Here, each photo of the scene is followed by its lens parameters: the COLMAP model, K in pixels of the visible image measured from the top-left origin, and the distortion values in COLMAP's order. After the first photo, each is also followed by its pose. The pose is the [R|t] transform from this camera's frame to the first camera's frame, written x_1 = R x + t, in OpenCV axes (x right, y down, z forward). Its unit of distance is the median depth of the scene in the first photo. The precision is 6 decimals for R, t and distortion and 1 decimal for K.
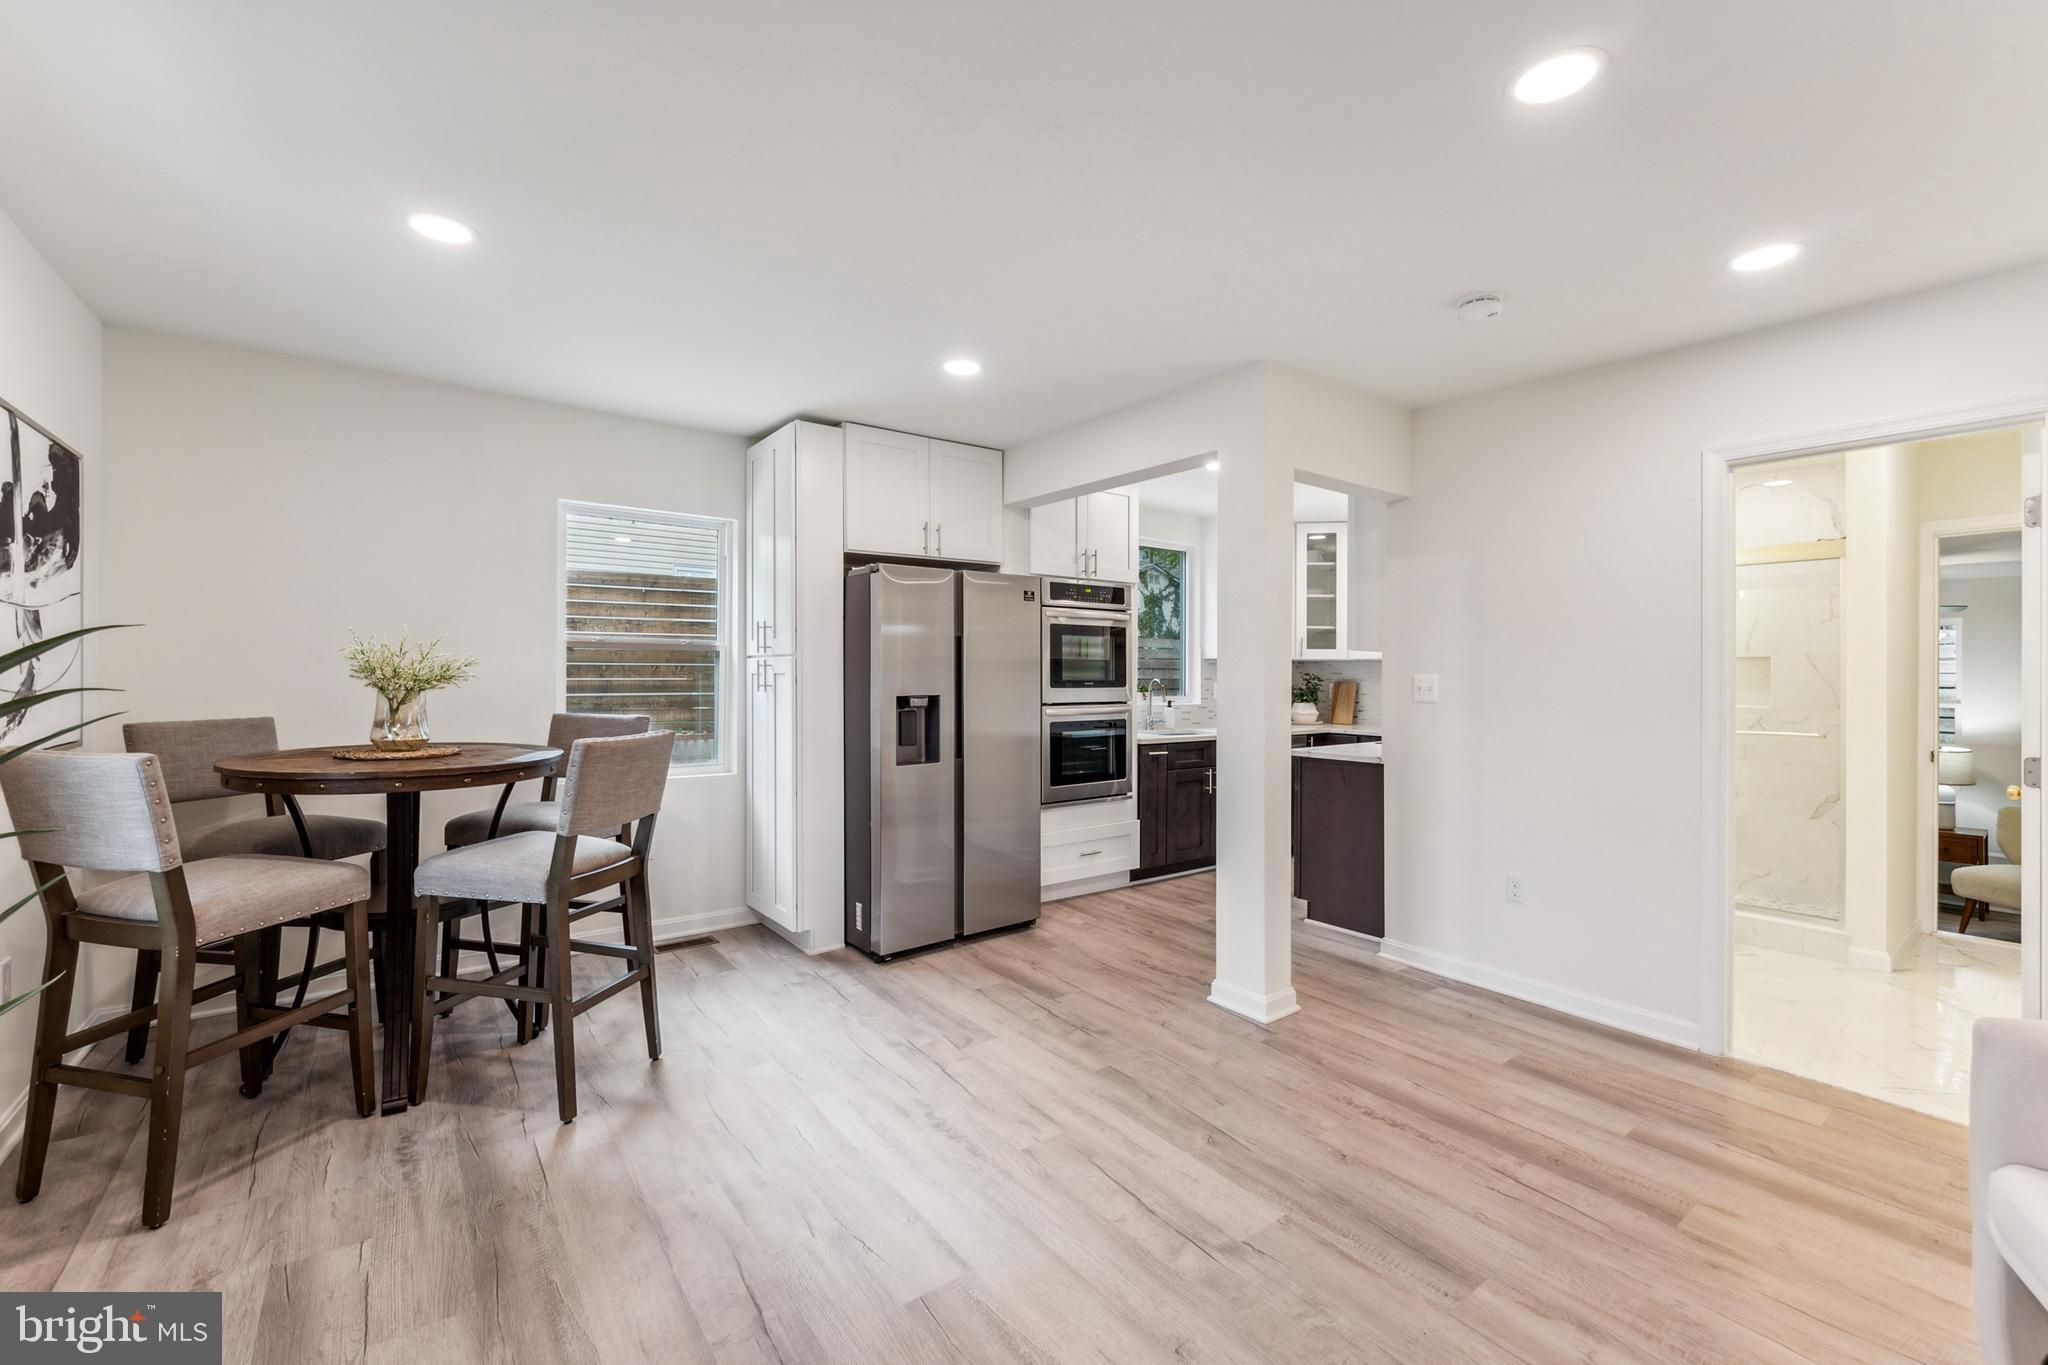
lens RADIAL K [[843.2, 0, 1022.9], [0, 843.2, 680.3], [0, 0, 1]] dist [0.000286, 0.000024]
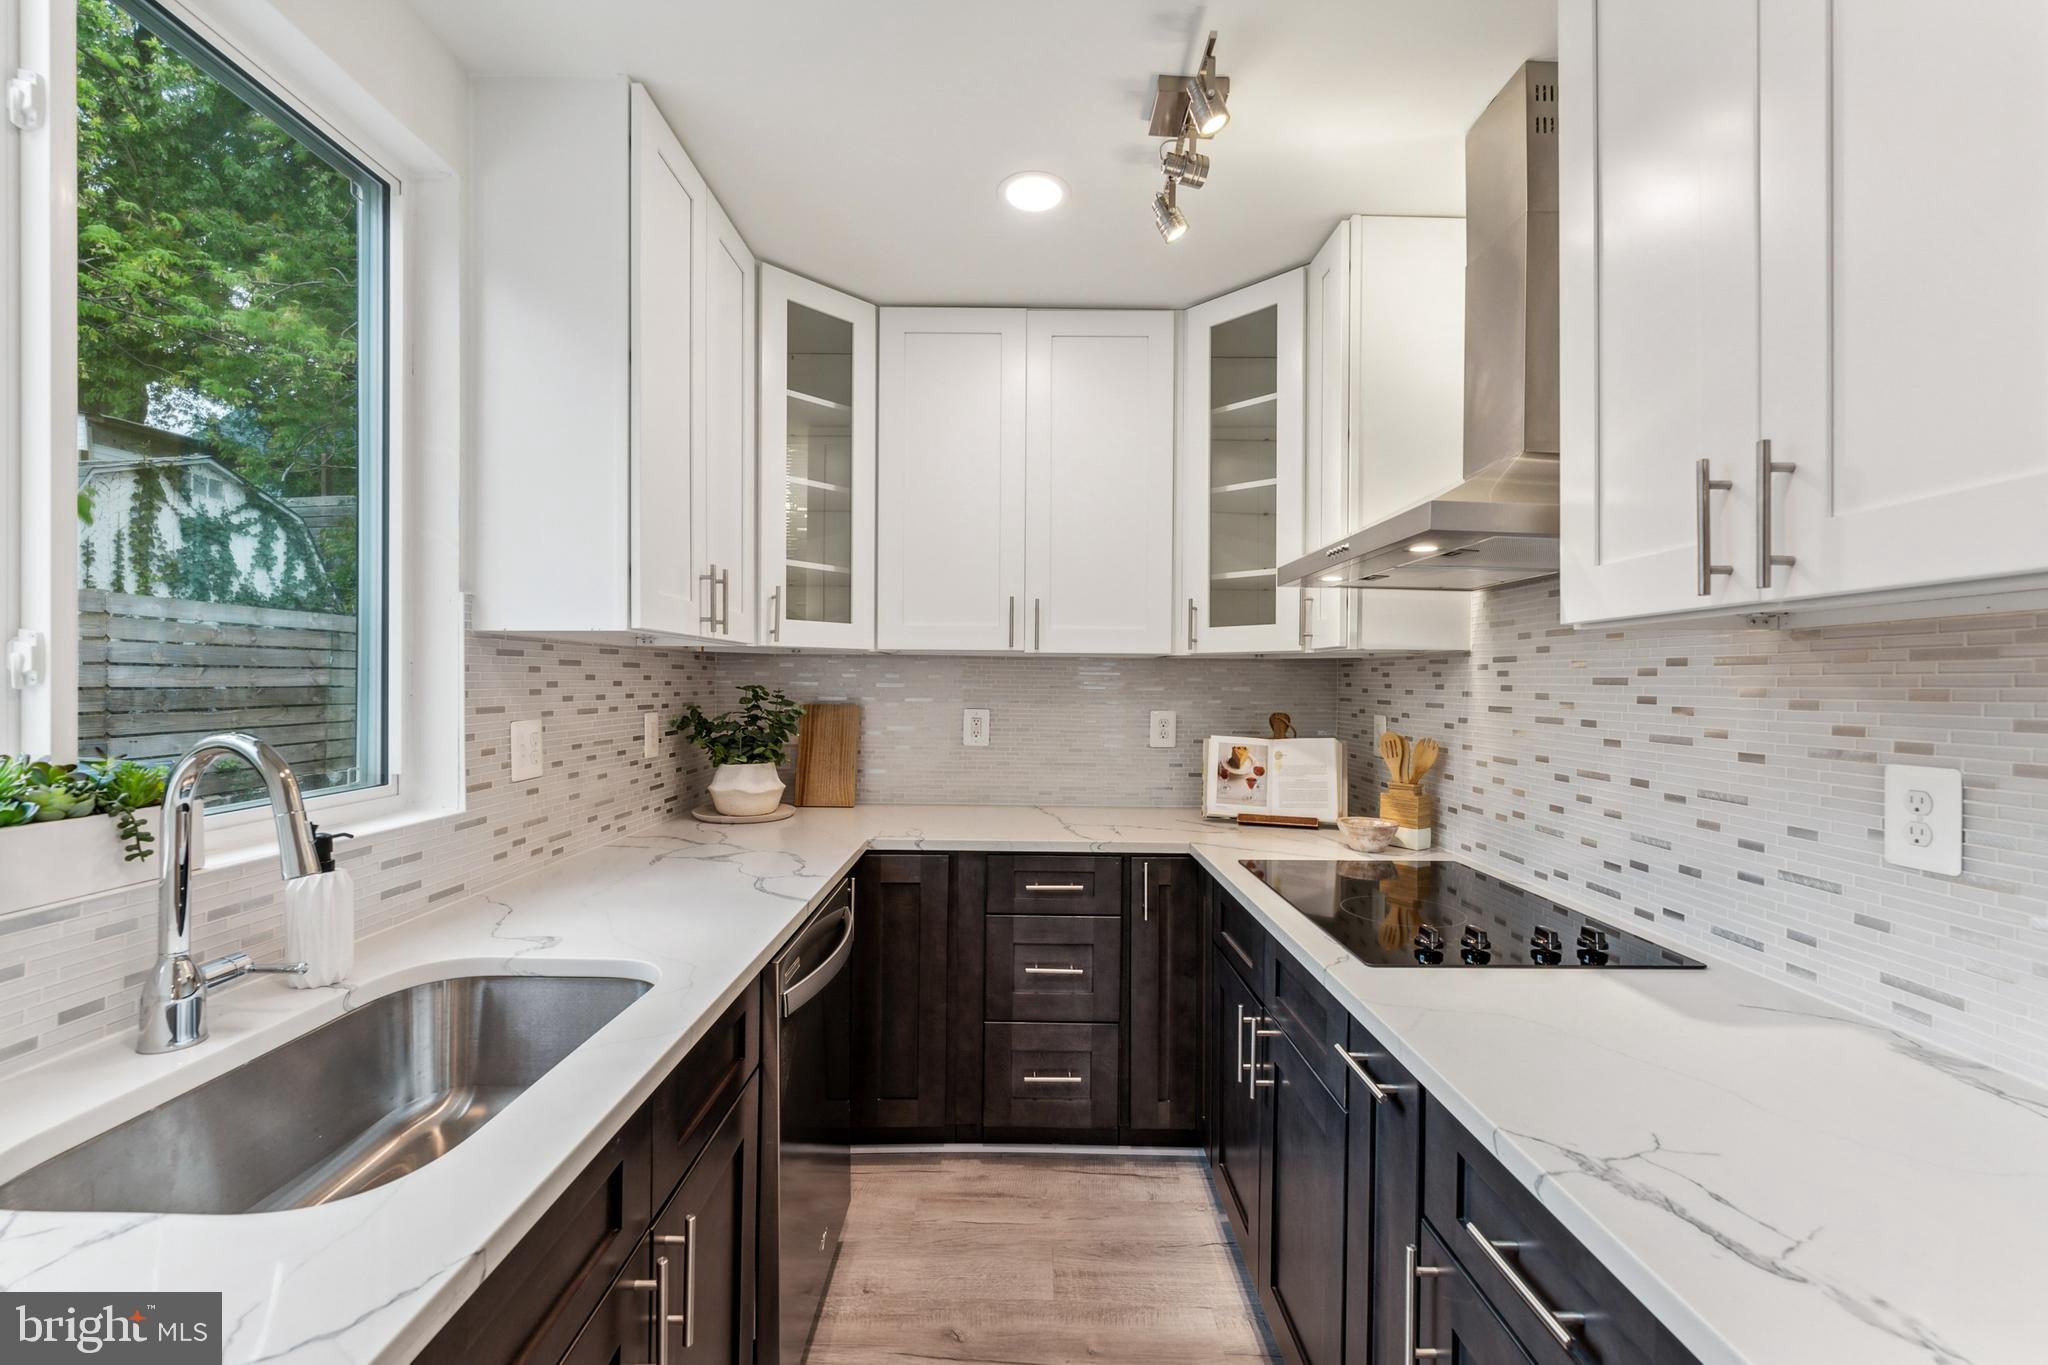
lens RADIAL K [[843.2, 0, 1021.7], [0, 843.2, 682.2], [0, 0, 1]] dist [0.000286, 0.000024]
pose [[0.604225, -0.001968, 0.796812, 0.046198], [-0.001234, 0.999993, 0.003406, -0.004868], [-0.796813, -0.003041, 0.604218, 0.298415]]
